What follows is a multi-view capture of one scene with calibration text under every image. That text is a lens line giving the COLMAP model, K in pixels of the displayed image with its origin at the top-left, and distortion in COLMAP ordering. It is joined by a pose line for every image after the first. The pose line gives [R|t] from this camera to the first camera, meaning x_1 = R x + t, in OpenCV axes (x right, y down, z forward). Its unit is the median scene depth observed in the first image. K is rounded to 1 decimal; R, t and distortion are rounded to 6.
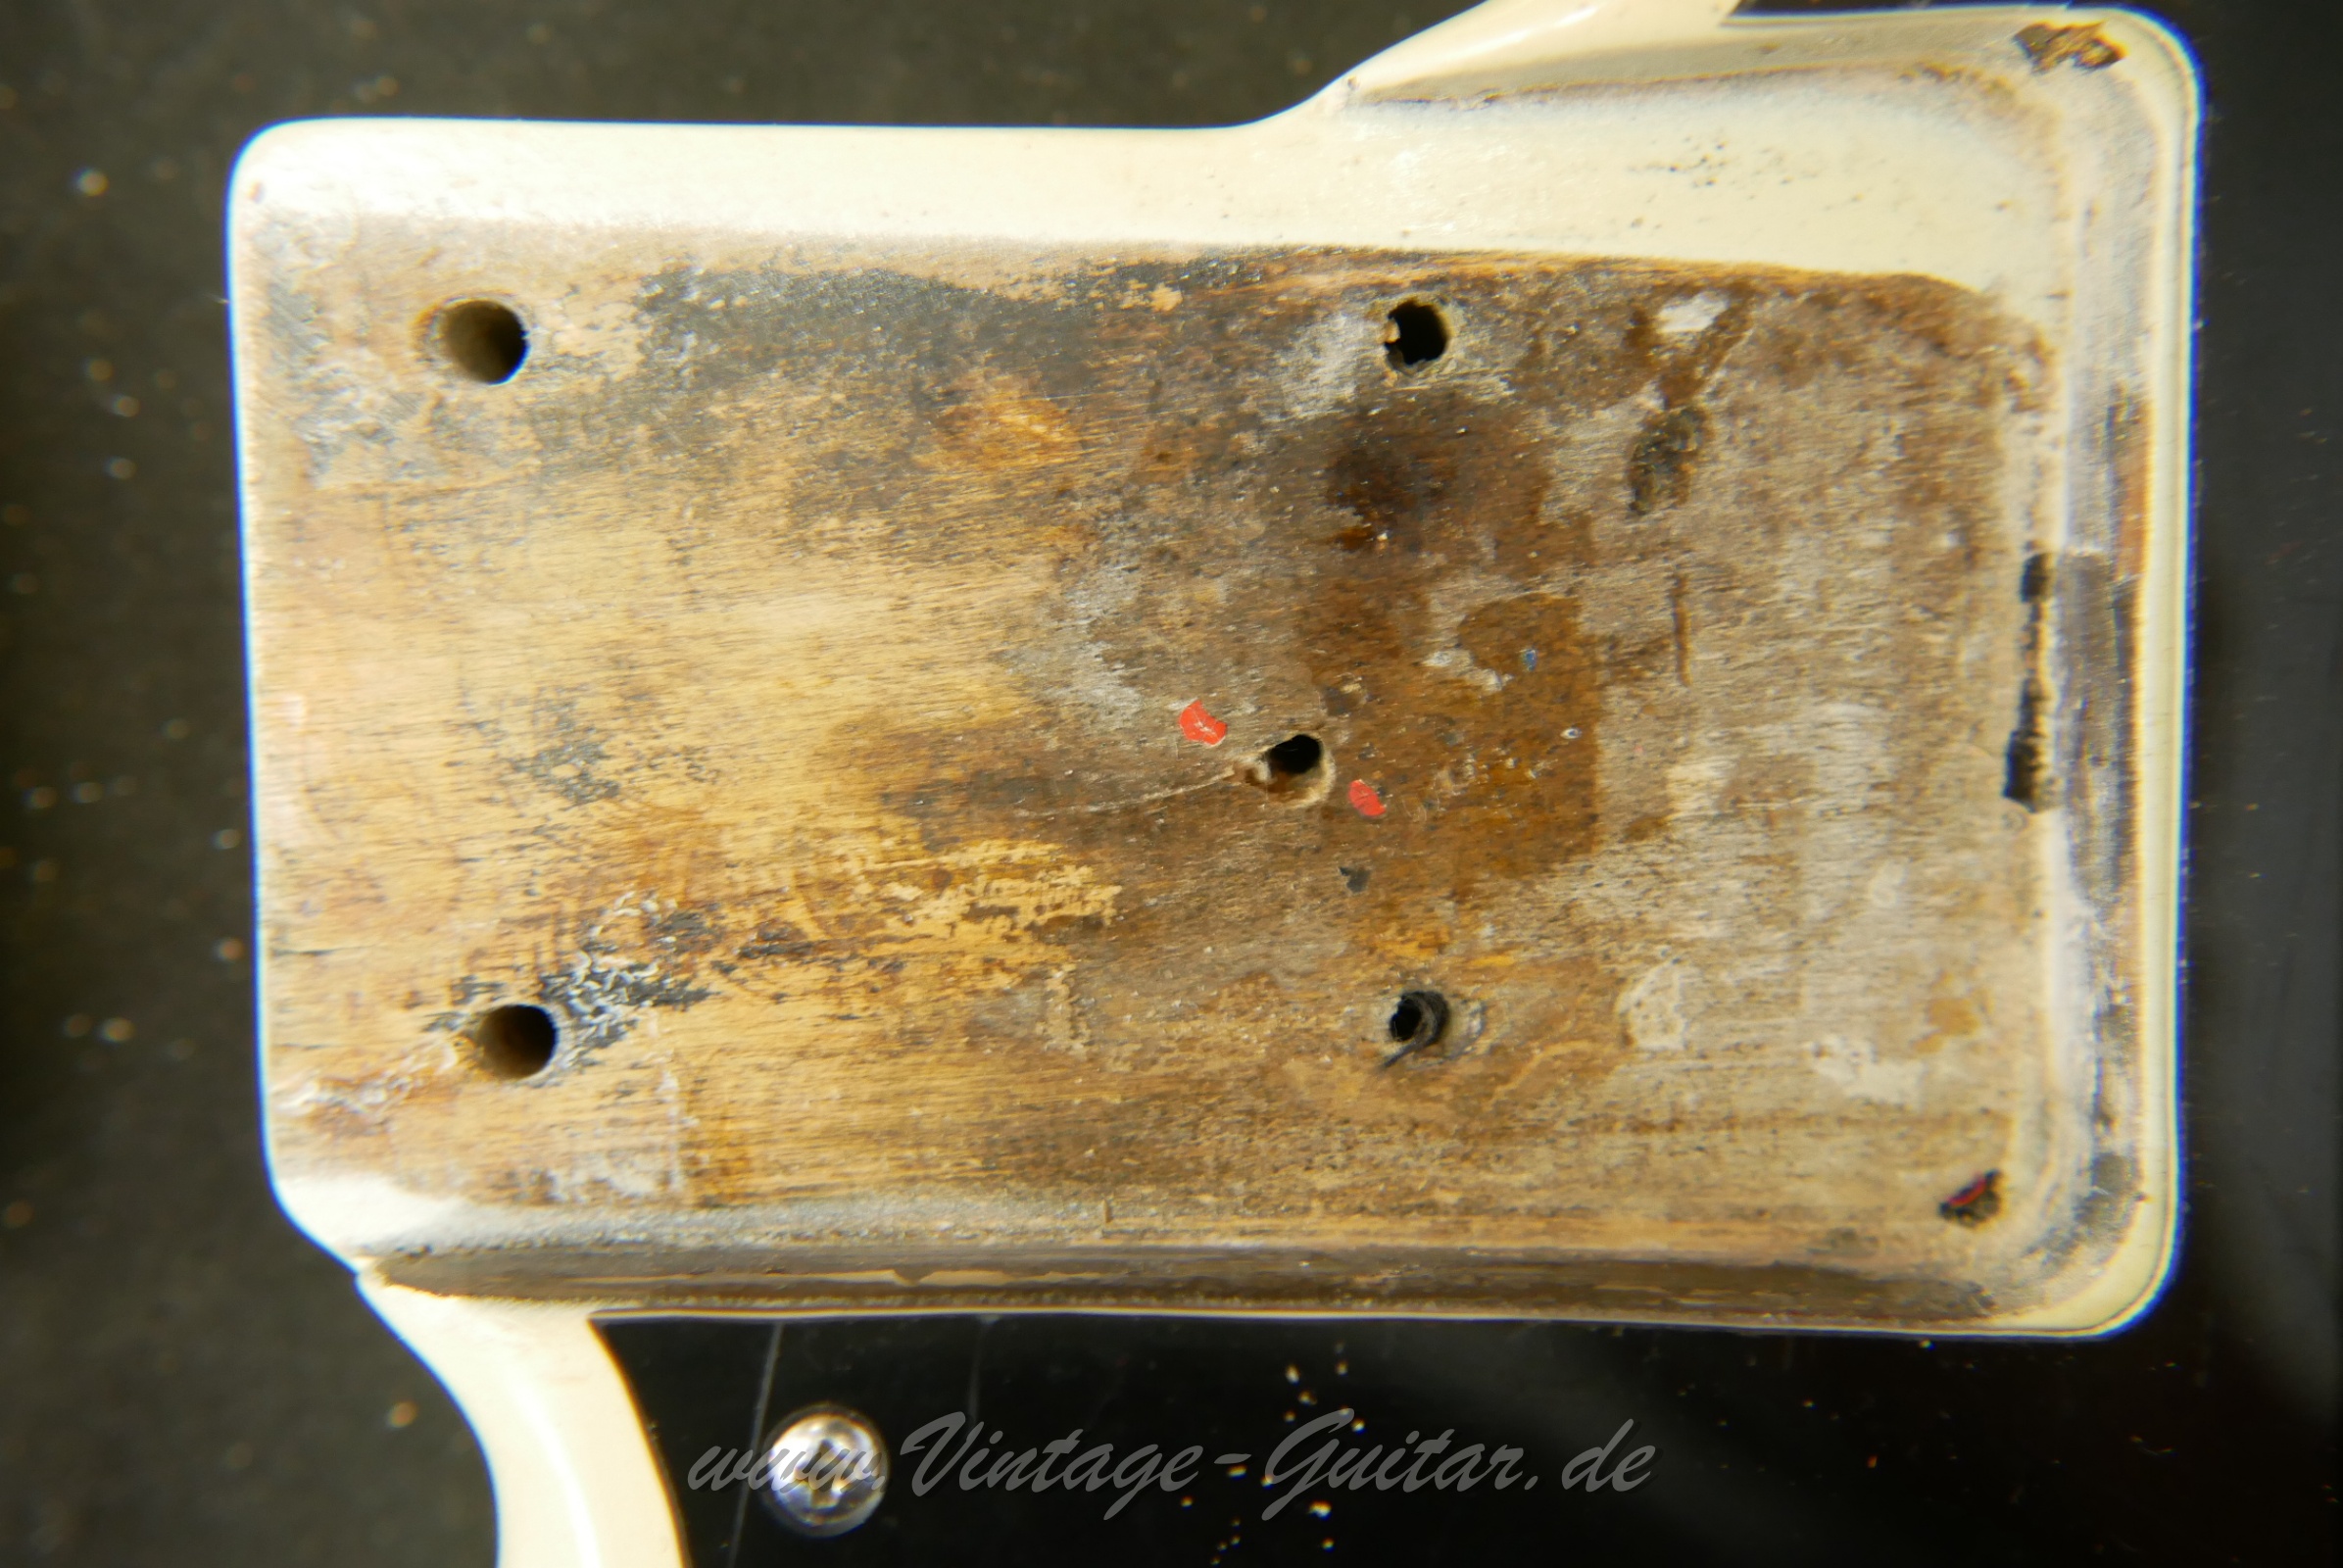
lens RADIAL K [[1949.2, 0, 1181.7], [0, 1949.2, 775.4], [0, 0, 1]] dist [0.092077, 0.002854]
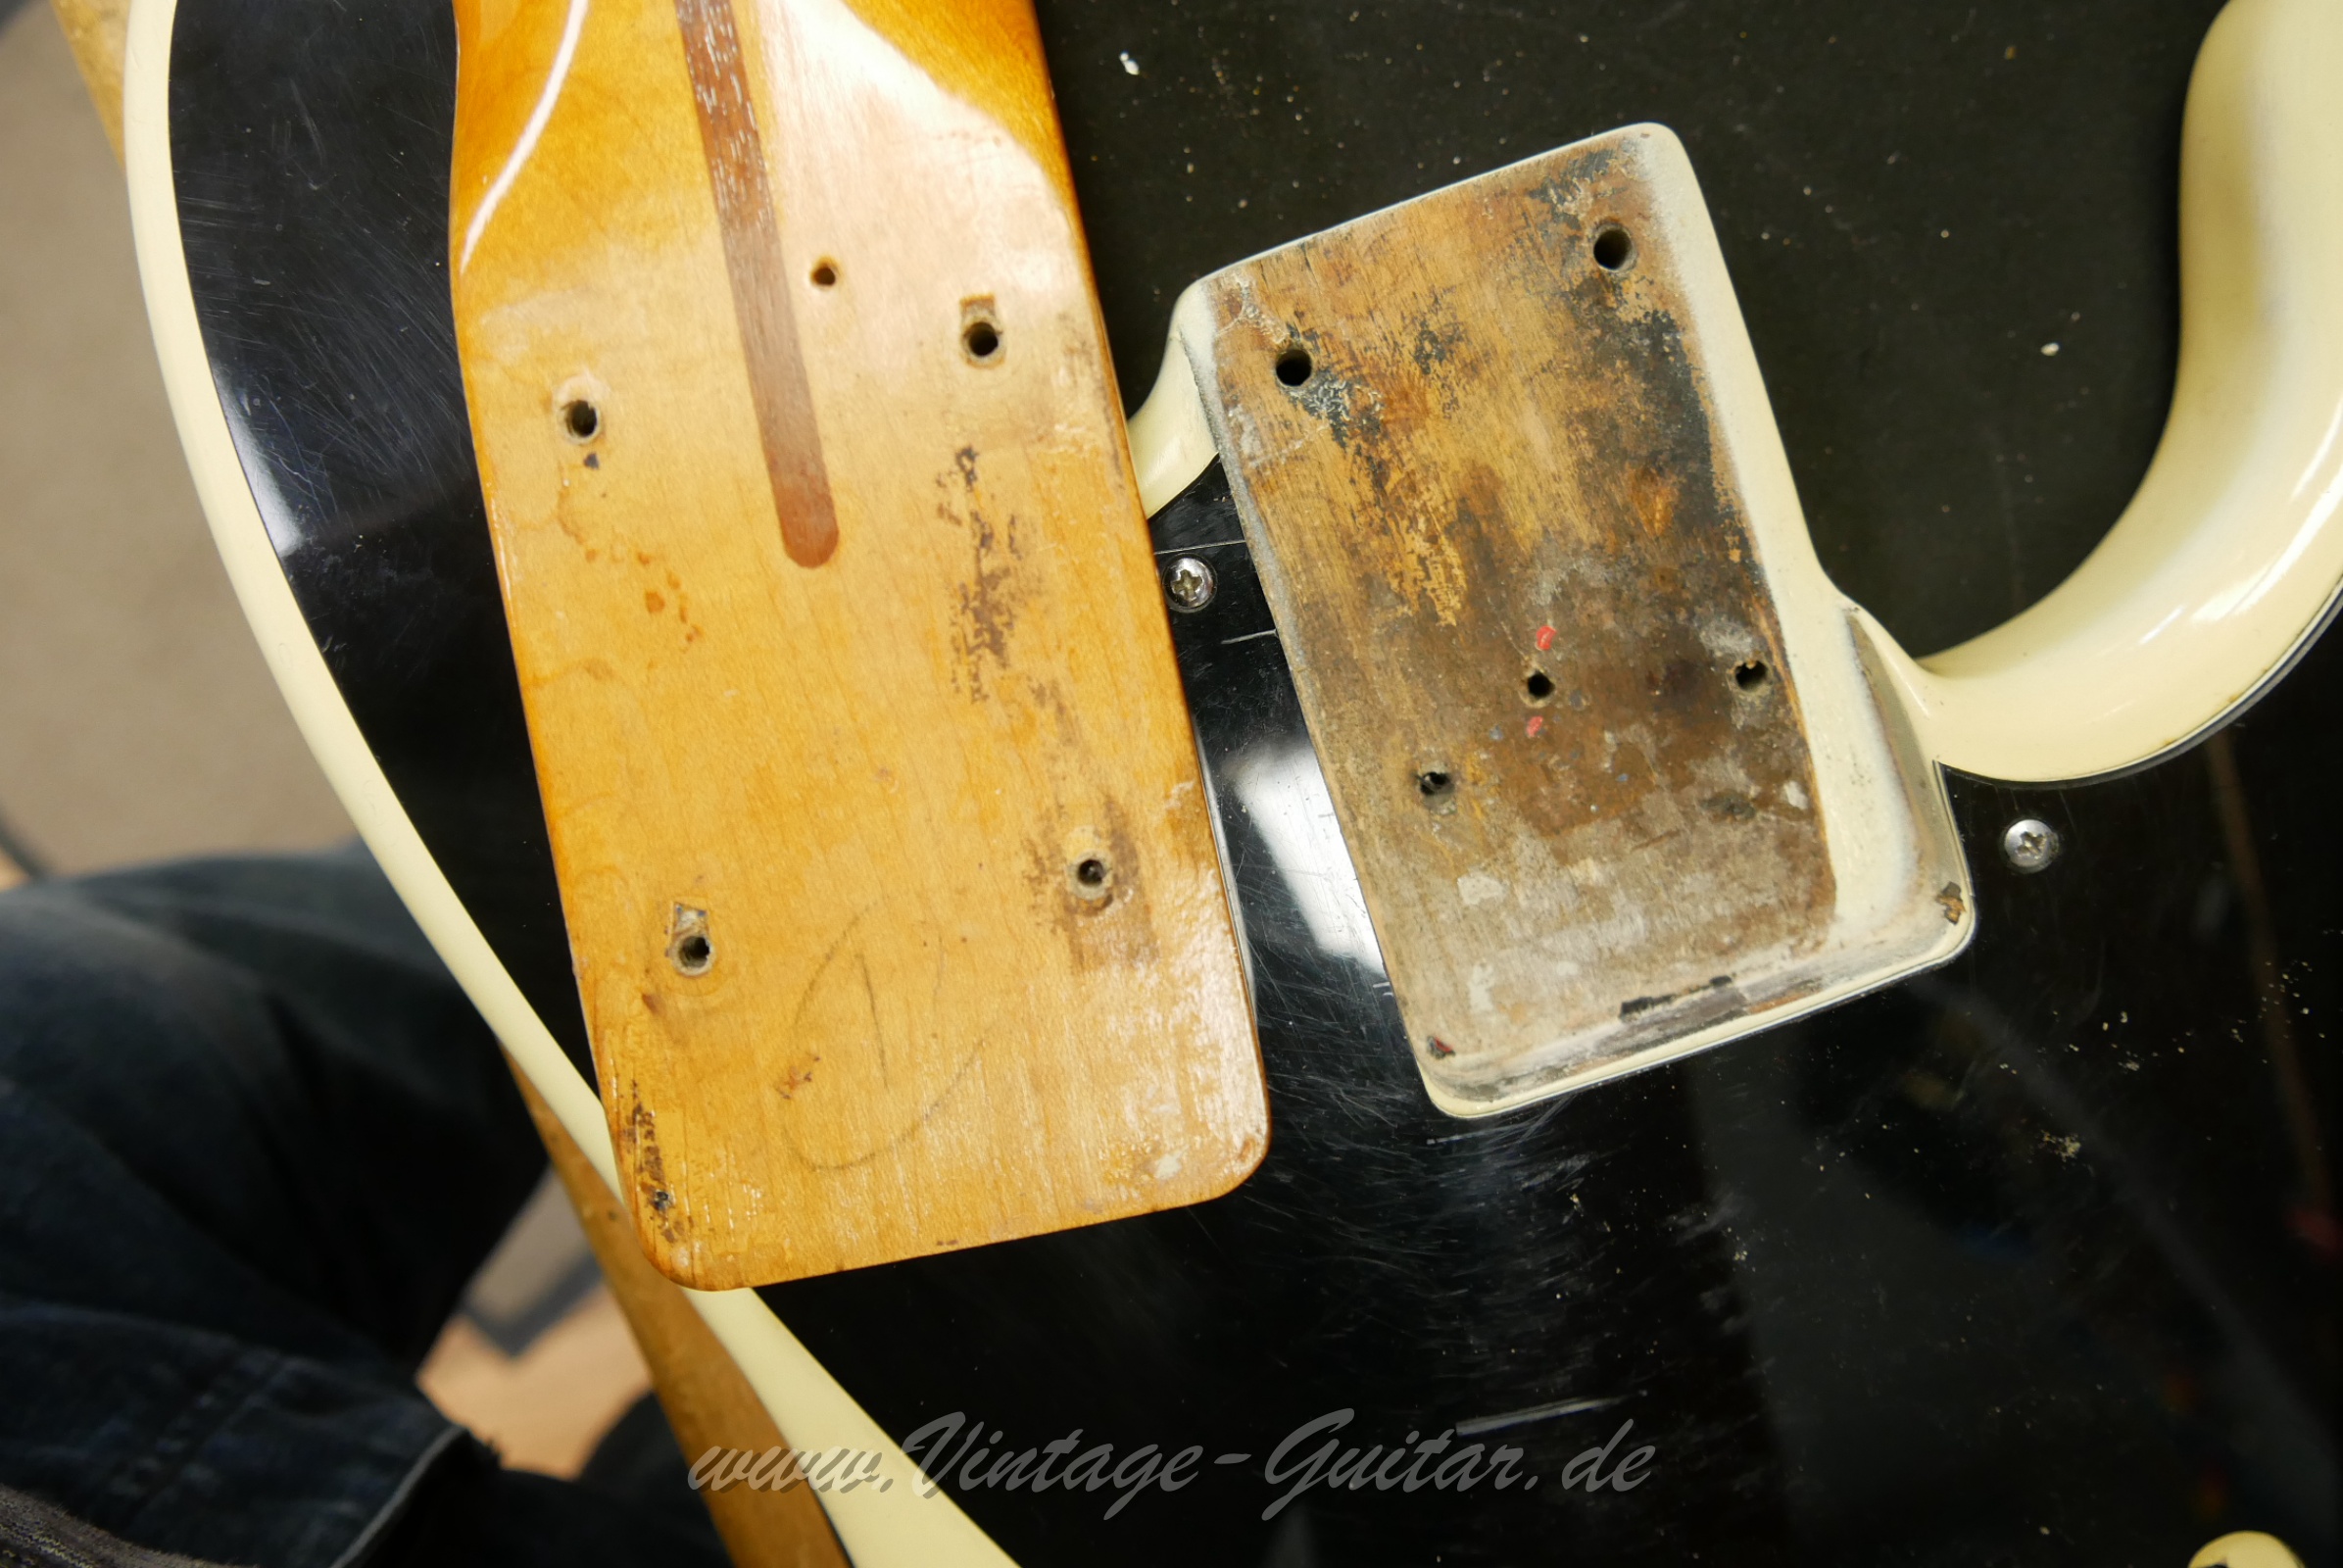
lens RADIAL K [[1949.2, 0, 1178.5], [0, 1949.2, 791.2], [0, 0, 1]] dist [0.092077, 0.002854]
pose [[0.308609, 0.951163, 0.007019, 0.031122], [-0.922965, 0.297660, 0.243996, -0.127357], [0.229991, -0.081777, 0.969751, -1.109317]]
